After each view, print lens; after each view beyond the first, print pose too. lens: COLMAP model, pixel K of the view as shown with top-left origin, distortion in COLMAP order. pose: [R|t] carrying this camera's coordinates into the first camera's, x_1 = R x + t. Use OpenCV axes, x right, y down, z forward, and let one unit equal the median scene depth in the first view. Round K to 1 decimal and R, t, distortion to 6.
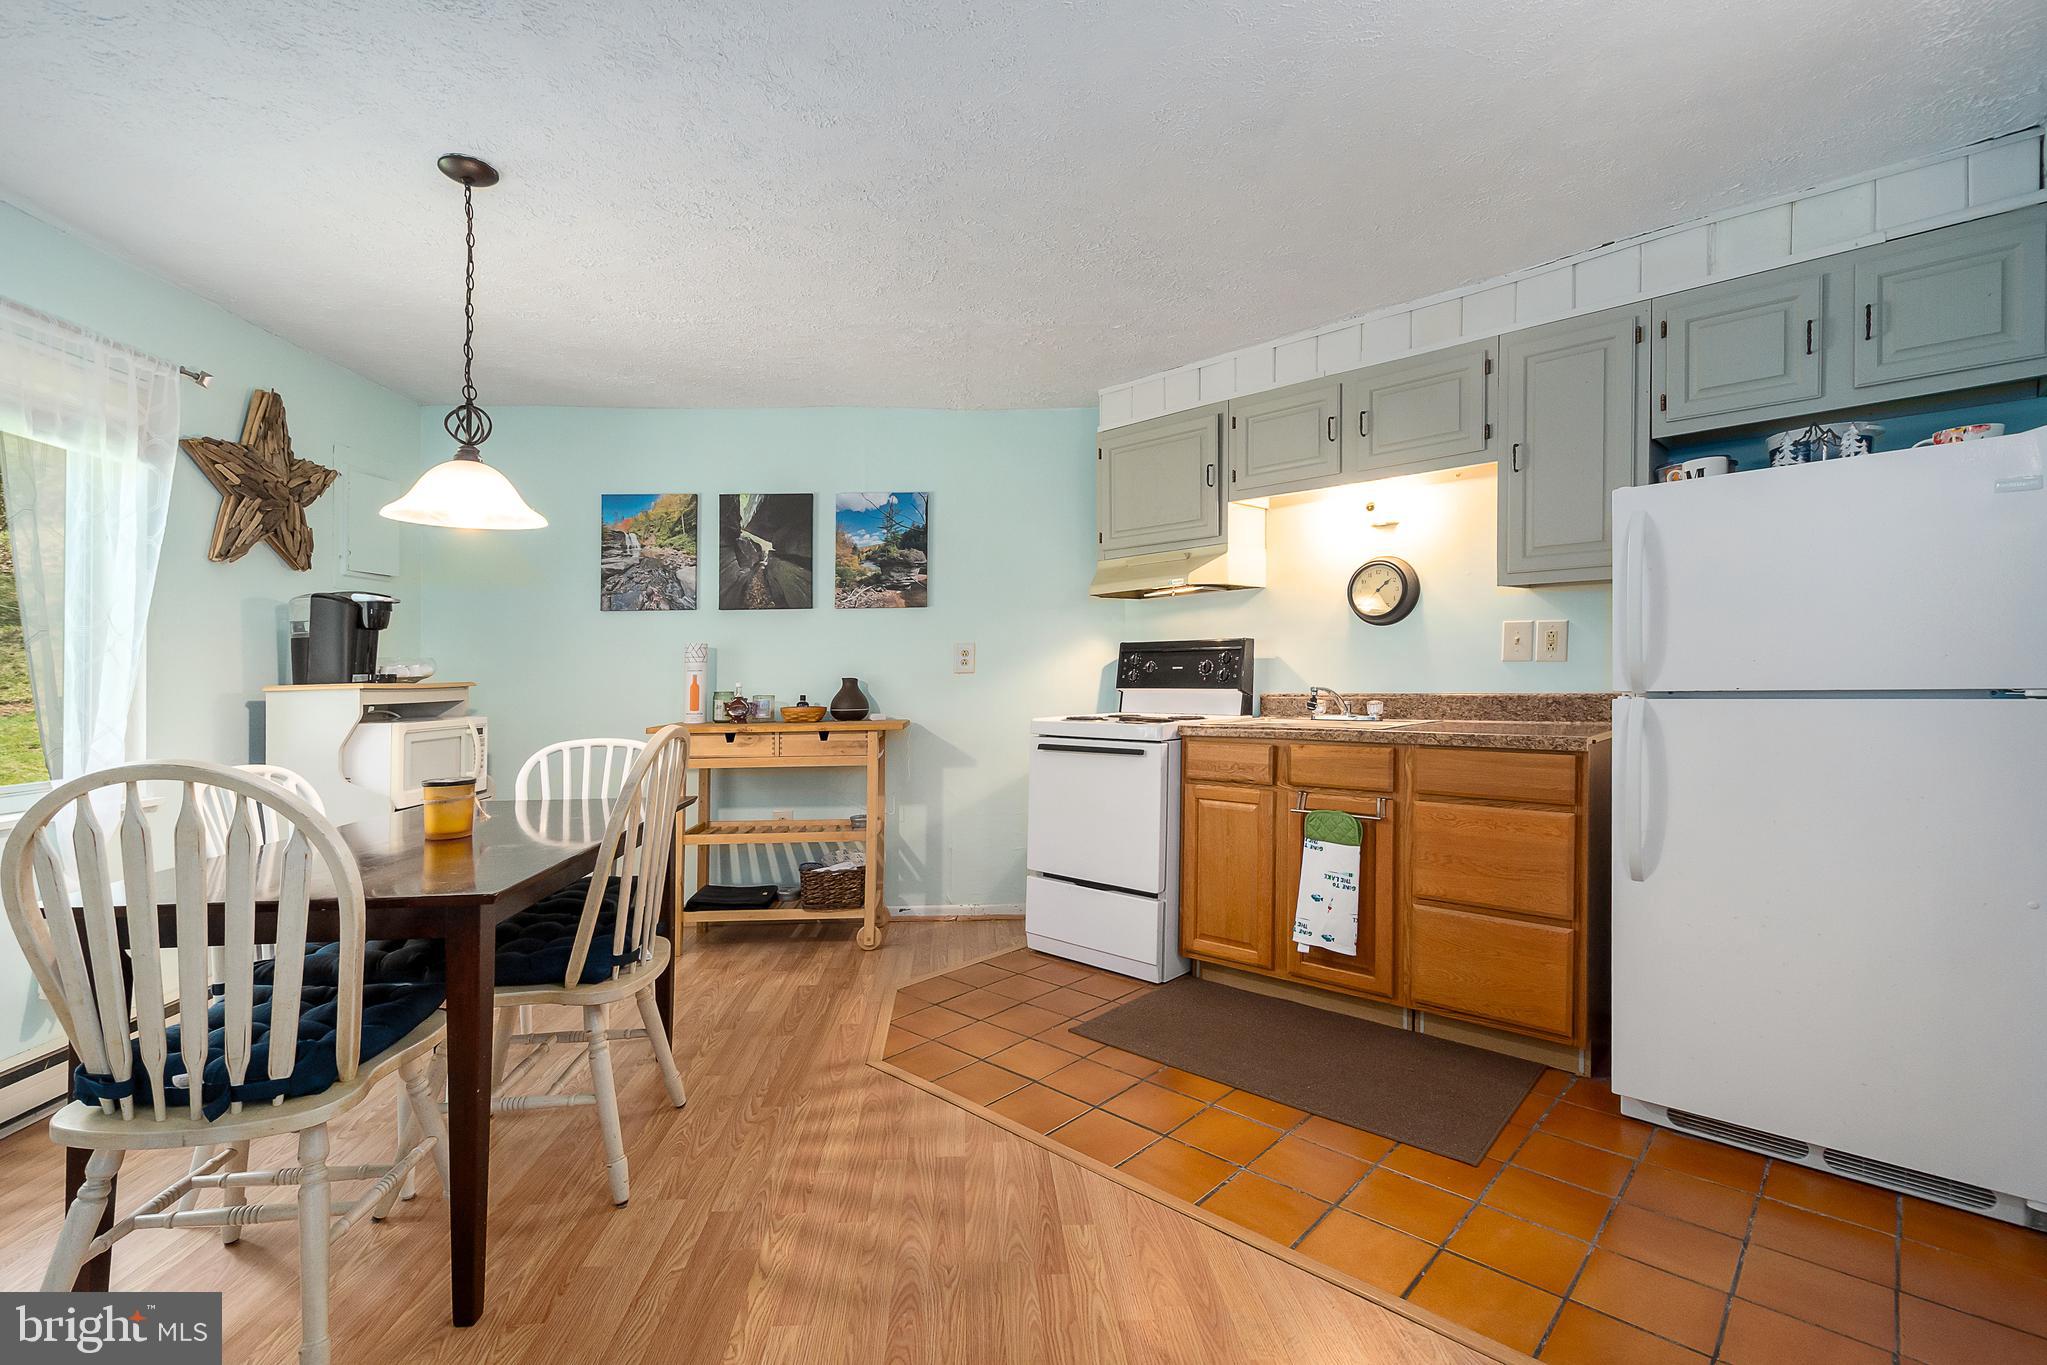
lens RADIAL K [[938.9, 0, 980.2], [0, 938.9, 702.1], [0, 0, 1]] dist [0.017612, -0.000166]
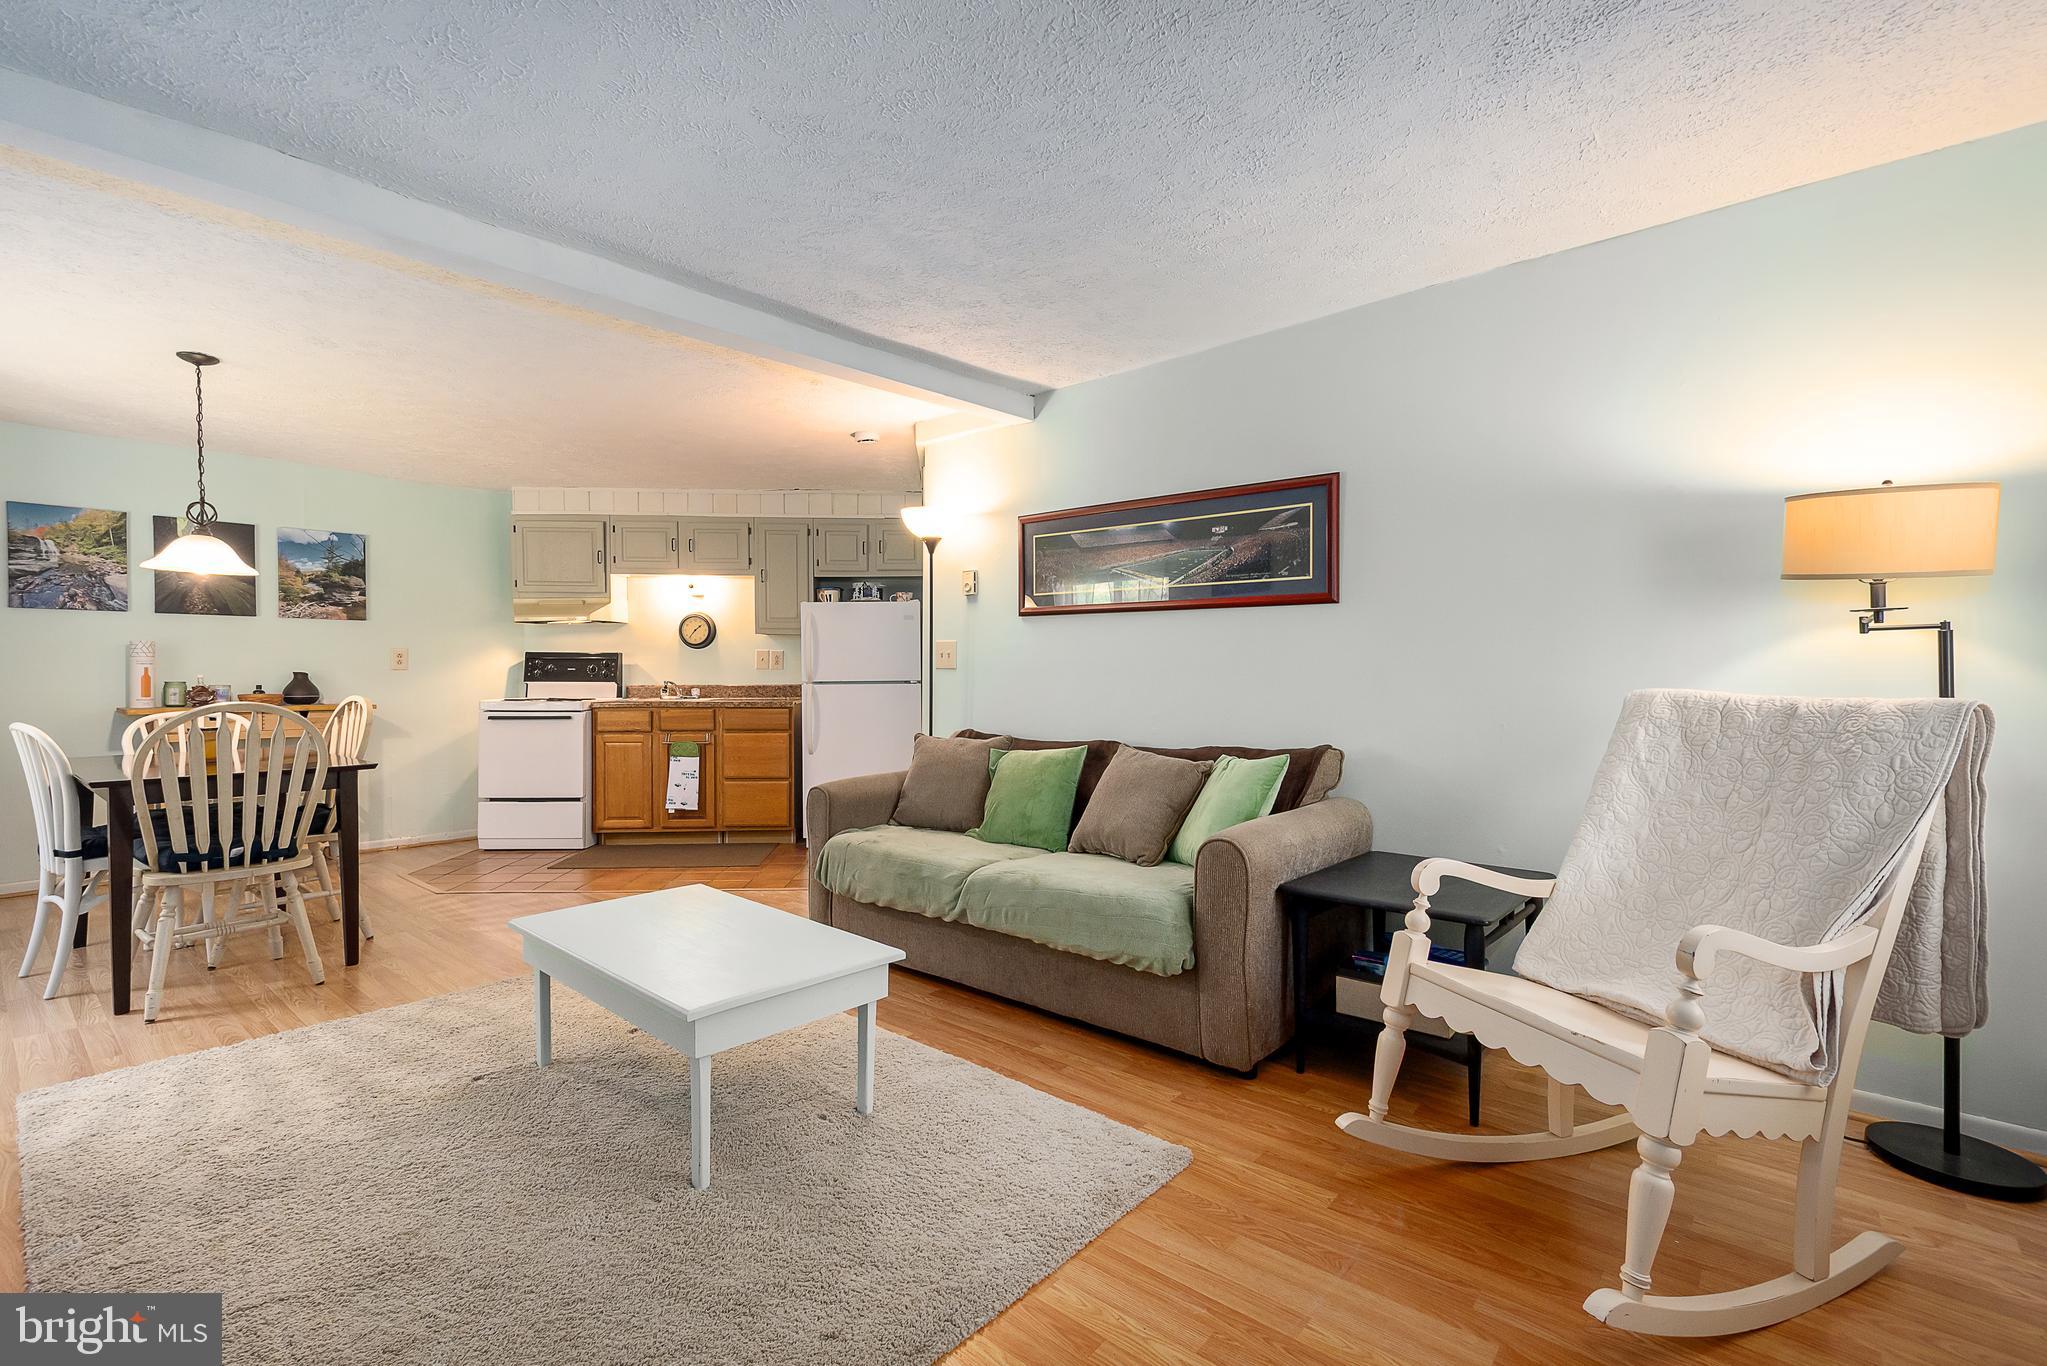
lens RADIAL K [[971.9, 0, 1062.5], [0, 971.9, 703.2], [0, 0, 1]] dist [0.000590, -0.000140]
pose [[0.656002, -0.007534, 0.754721, -0.528563], [0.012158, 0.999926, -0.000586, 0.035419], [-0.754661, 0.009561, 0.656045, -0.776962]]
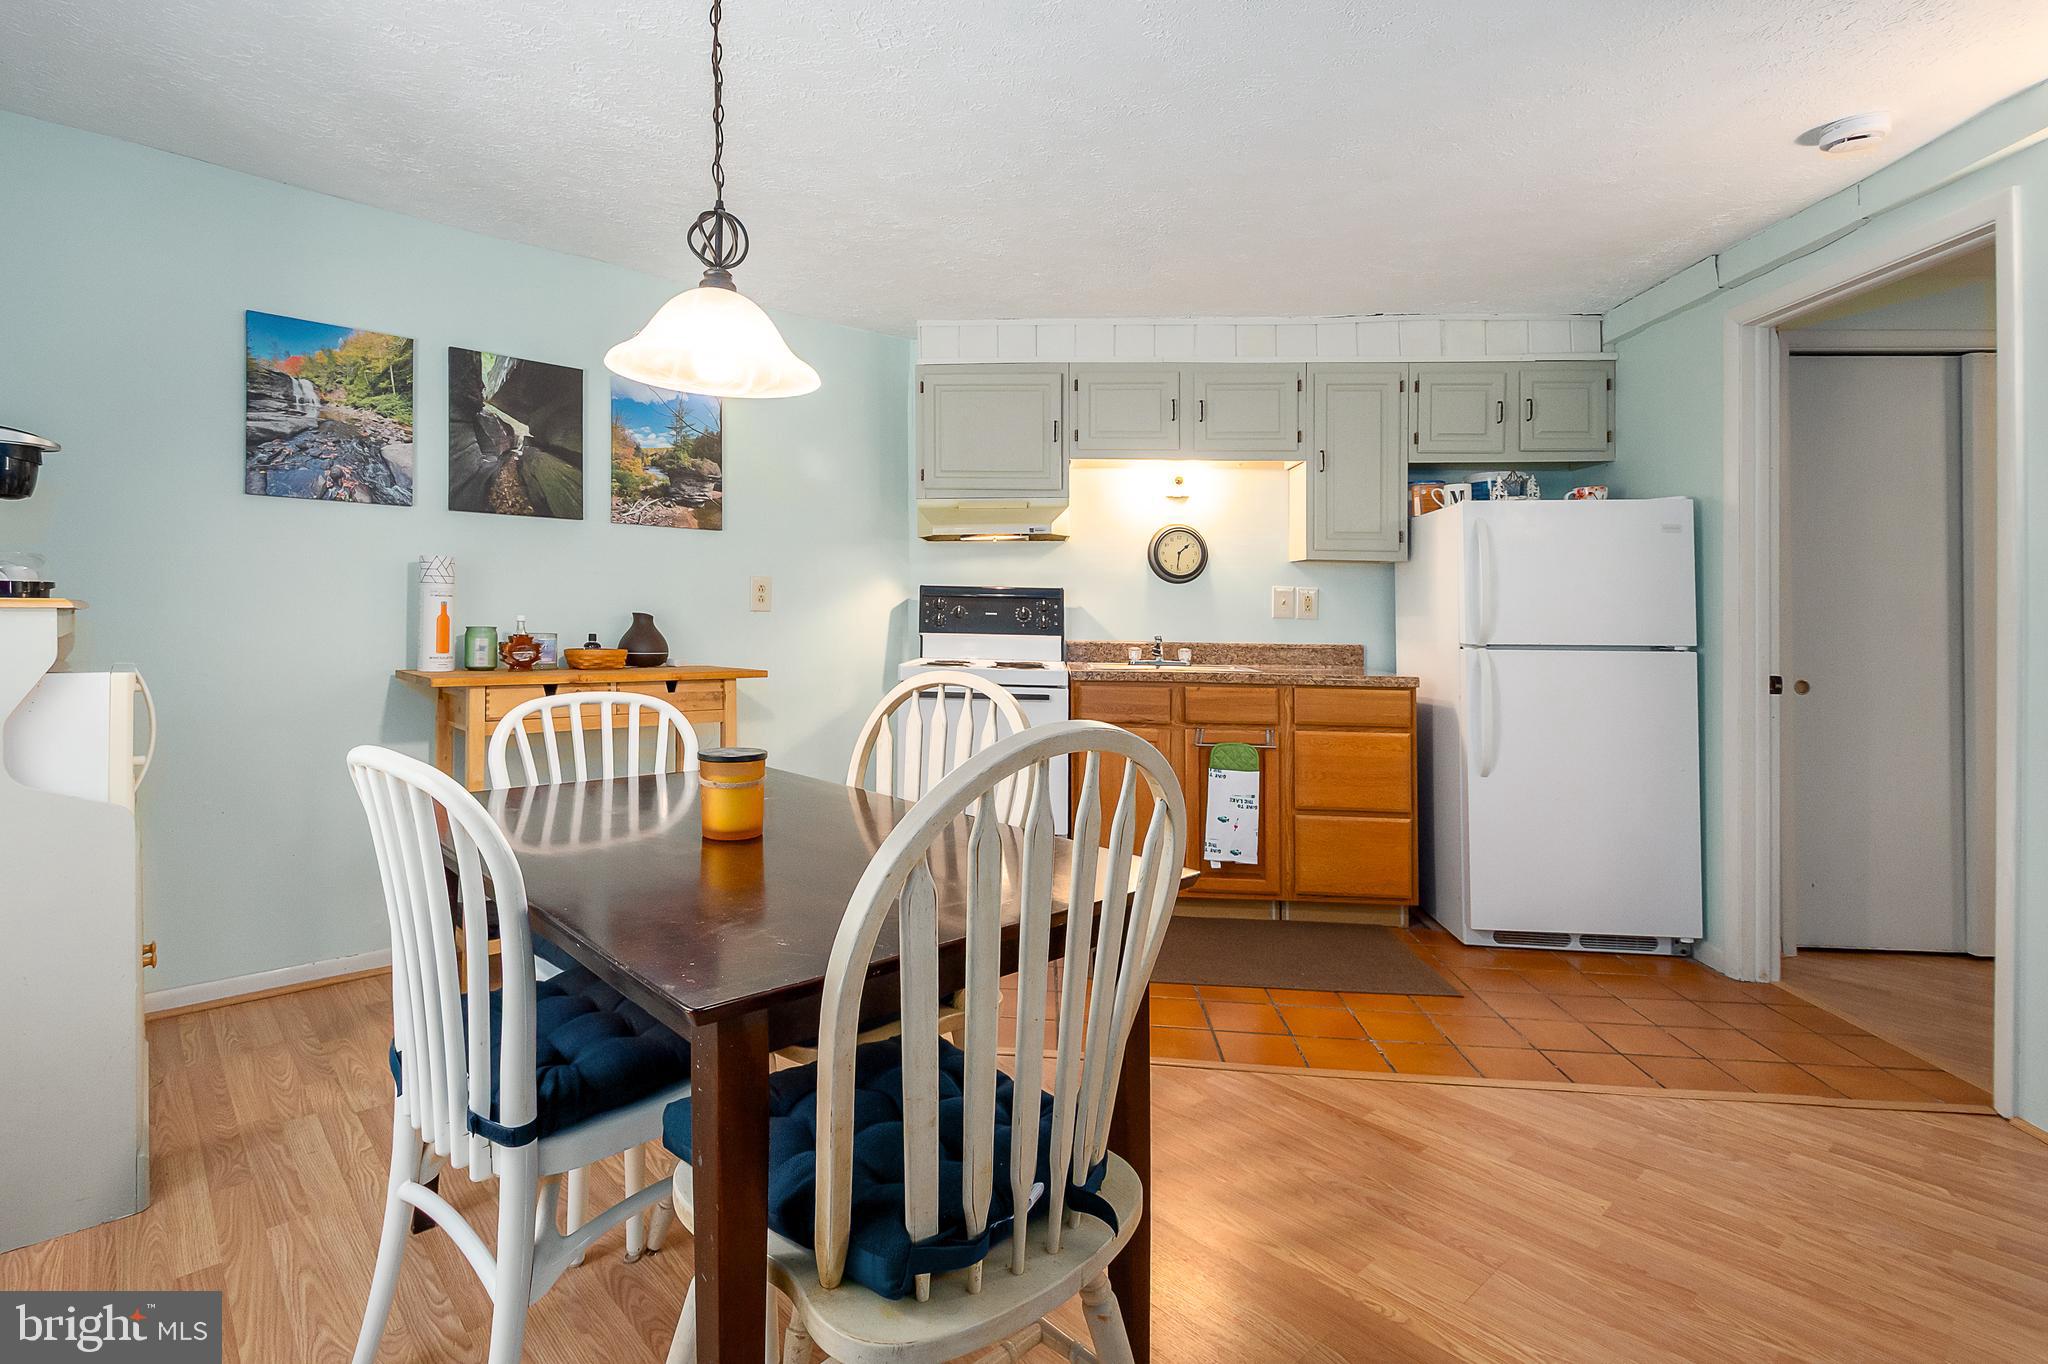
lens RADIAL K [[1027.3, 0, 949.4], [0, 1027.3, 640.0], [0, 0, 1]] dist [0.016110, -0.000364]
pose [[0.768251, 0.014401, 0.639987, -0.563064], [-0.010095, 0.999895, -0.010382, 0.003818], [-0.640069, 0.001515, 0.768316, 0.195426]]
